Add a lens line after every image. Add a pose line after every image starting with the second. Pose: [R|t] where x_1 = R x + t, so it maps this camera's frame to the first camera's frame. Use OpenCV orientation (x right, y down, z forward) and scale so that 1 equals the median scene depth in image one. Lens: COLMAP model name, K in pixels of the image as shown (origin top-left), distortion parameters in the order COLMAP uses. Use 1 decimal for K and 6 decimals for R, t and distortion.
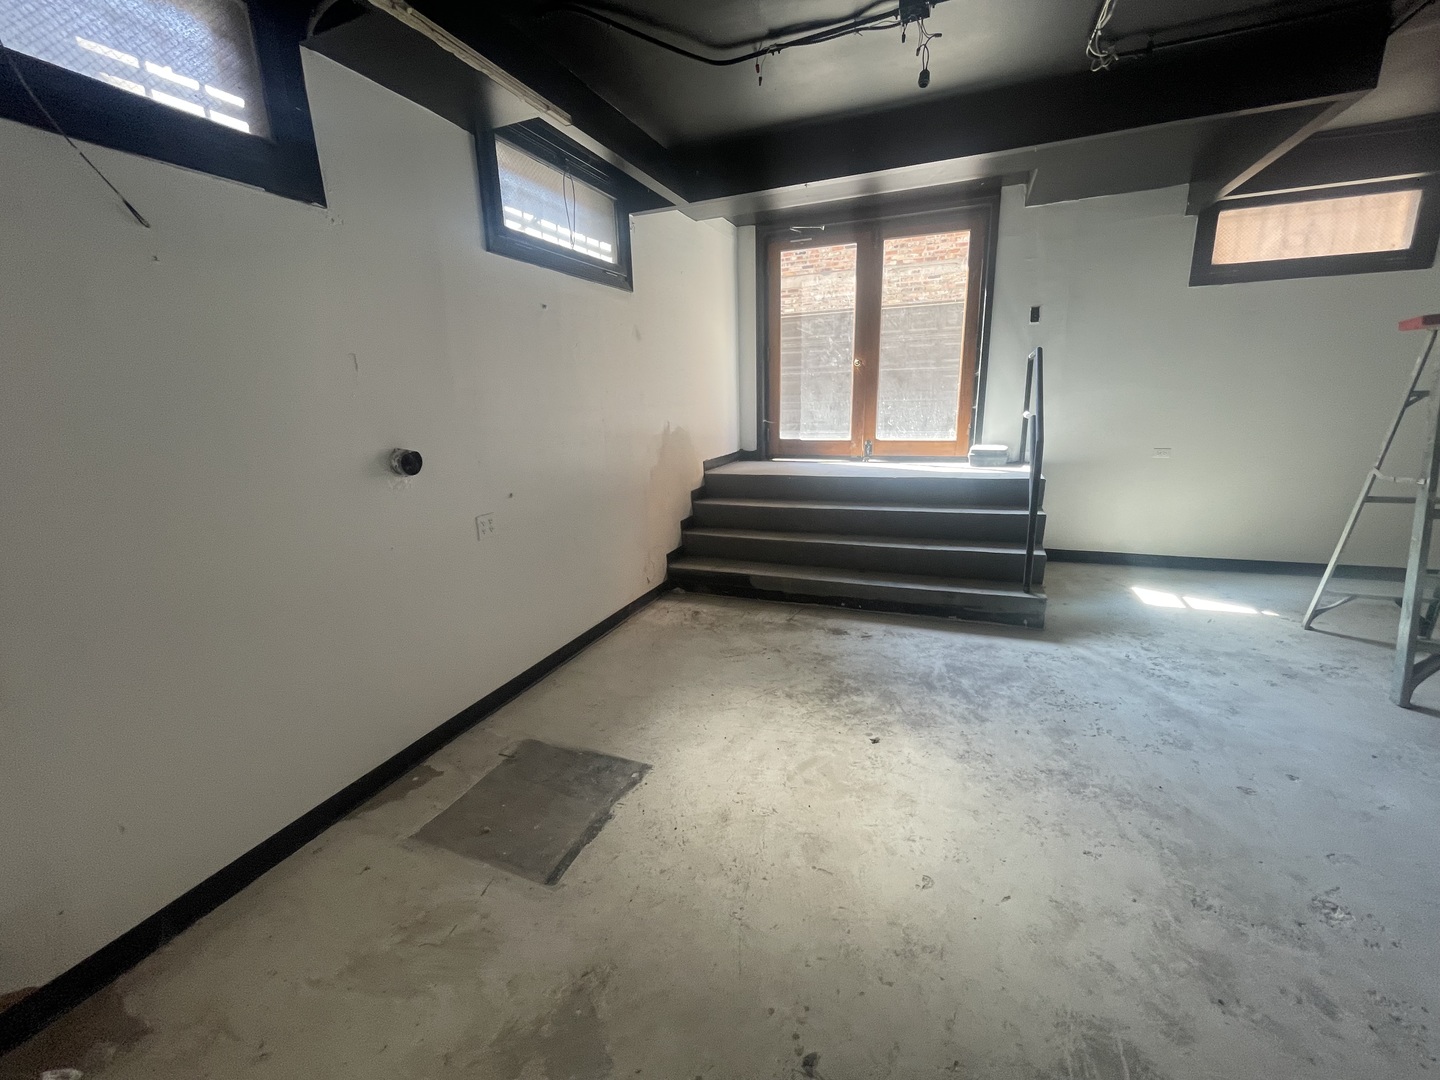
lens RADIAL K [[580.8, 0, 718.2], [0, 580.8, 537.5], [0, 0, 1]] dist [-0.001223, -0.000441]
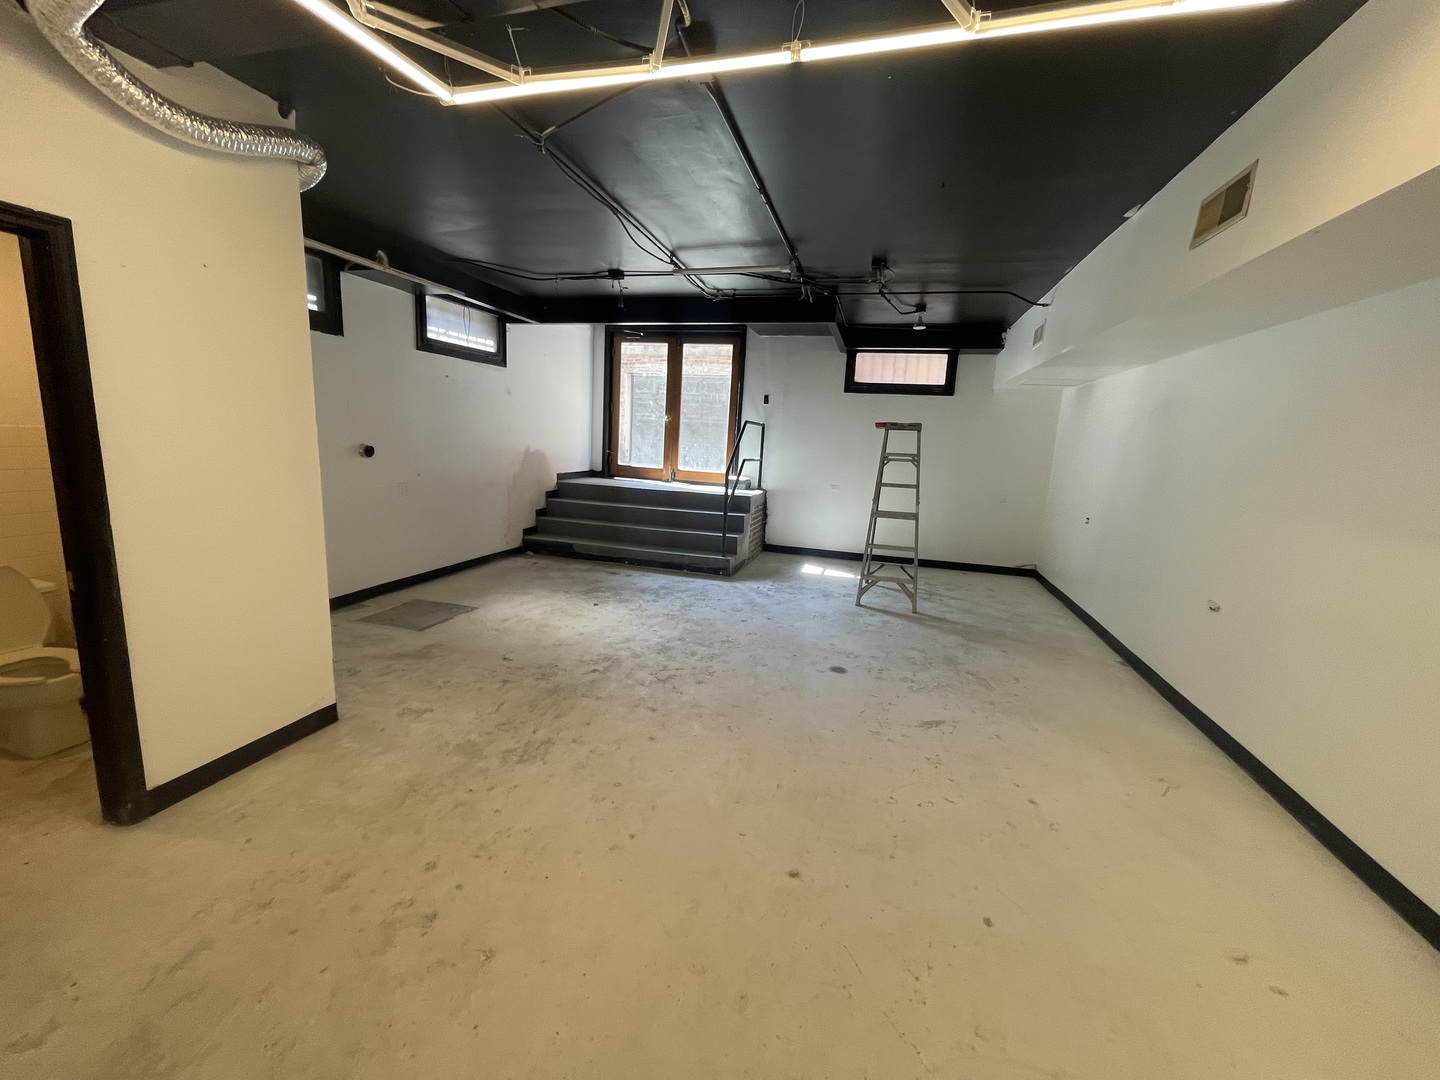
lens RADIAL K [[580.8, 0, 719.4], [0, 580.8, 541.3], [0, 0, 1]] dist [-0.001223, -0.000441]
pose [[0.990669, 0.062172, 0.121287, 0.330209], [-0.055058, 0.996609, -0.061148, 0.171675], [-0.124677, 0.053899, 0.990732, -0.819633]]
